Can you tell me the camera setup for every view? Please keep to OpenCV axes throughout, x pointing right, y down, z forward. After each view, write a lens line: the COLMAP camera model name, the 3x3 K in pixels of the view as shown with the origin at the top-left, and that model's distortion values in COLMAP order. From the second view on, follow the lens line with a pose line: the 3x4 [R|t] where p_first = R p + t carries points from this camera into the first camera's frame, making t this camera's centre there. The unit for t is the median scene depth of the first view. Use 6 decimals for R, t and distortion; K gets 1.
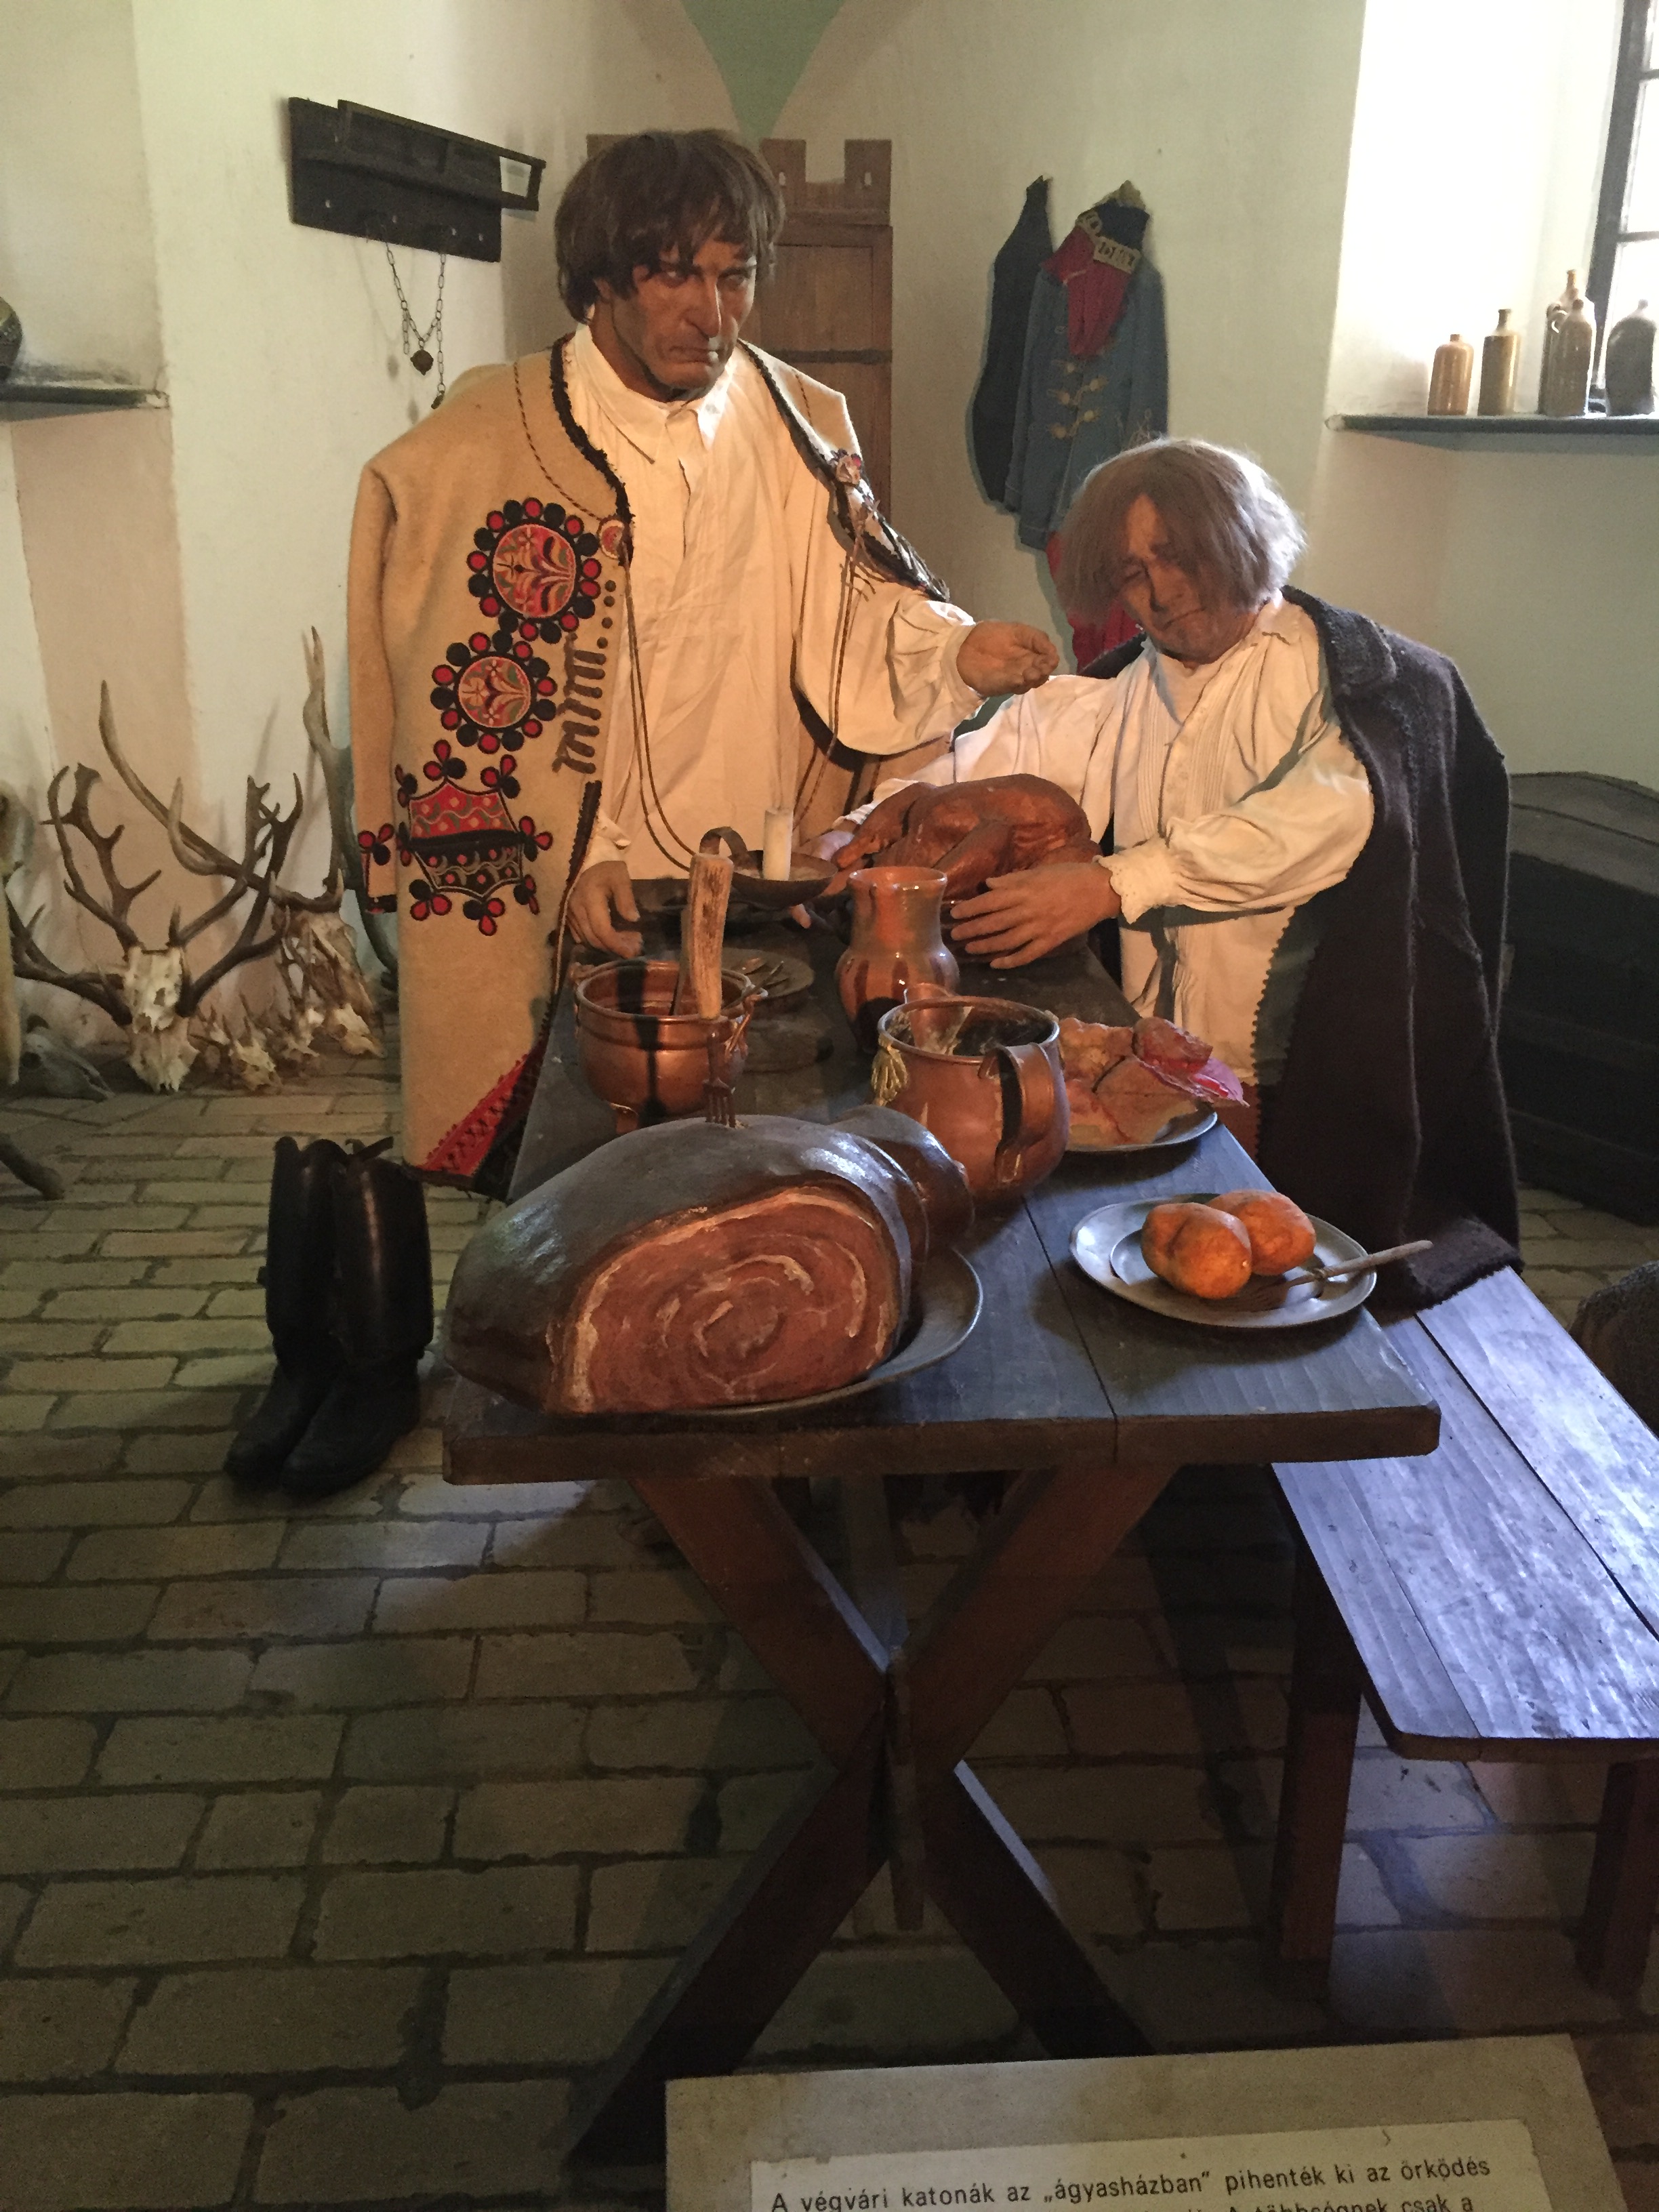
lens RADIAL K [[1885.5, 0, 821.8], [0, 1885.5, 1106.1], [0, 0, 1]] dist [0.081546, -0.109034]
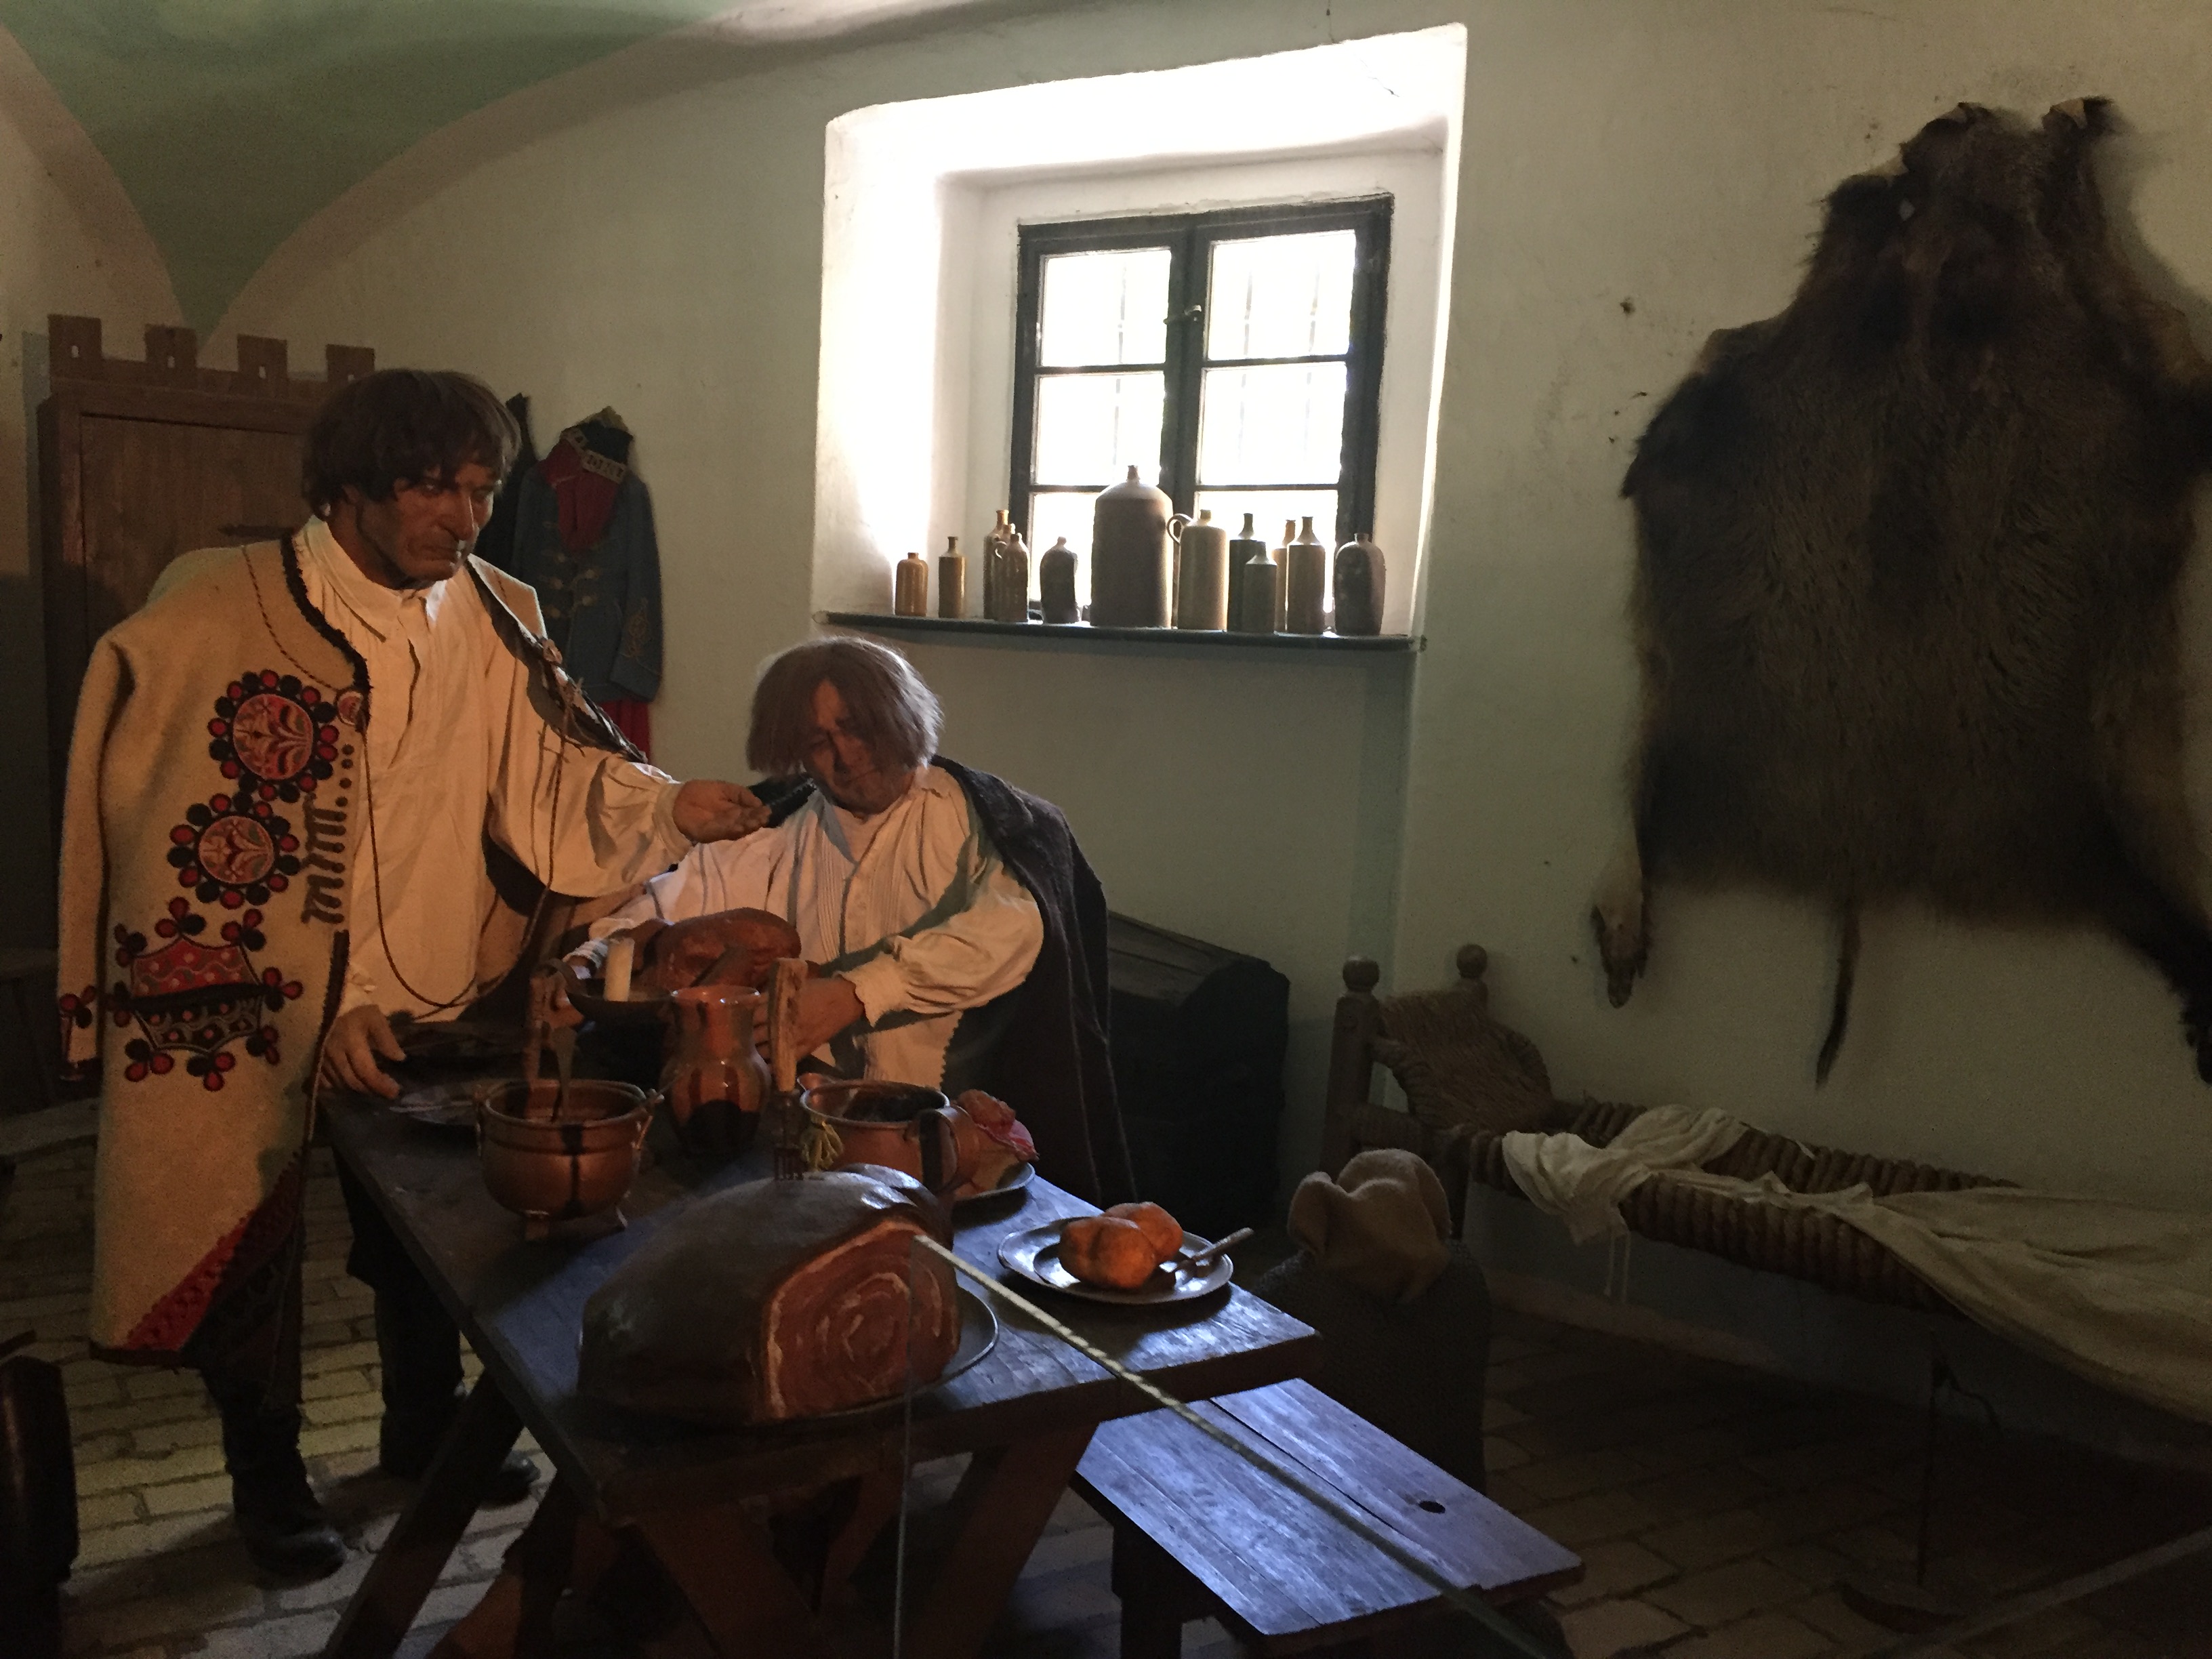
lens RADIAL K [[1885.5, 0, 1106.1], [0, 1885.5, 822.9], [0, 0, 1]] dist [0.081546, -0.109034]
pose [[0.886492, -0.016610, 0.462445, -0.230095], [0.120770, 0.973025, -0.196563, 0.026417], [-0.446706, 0.230101, 0.864585, -0.102286]]
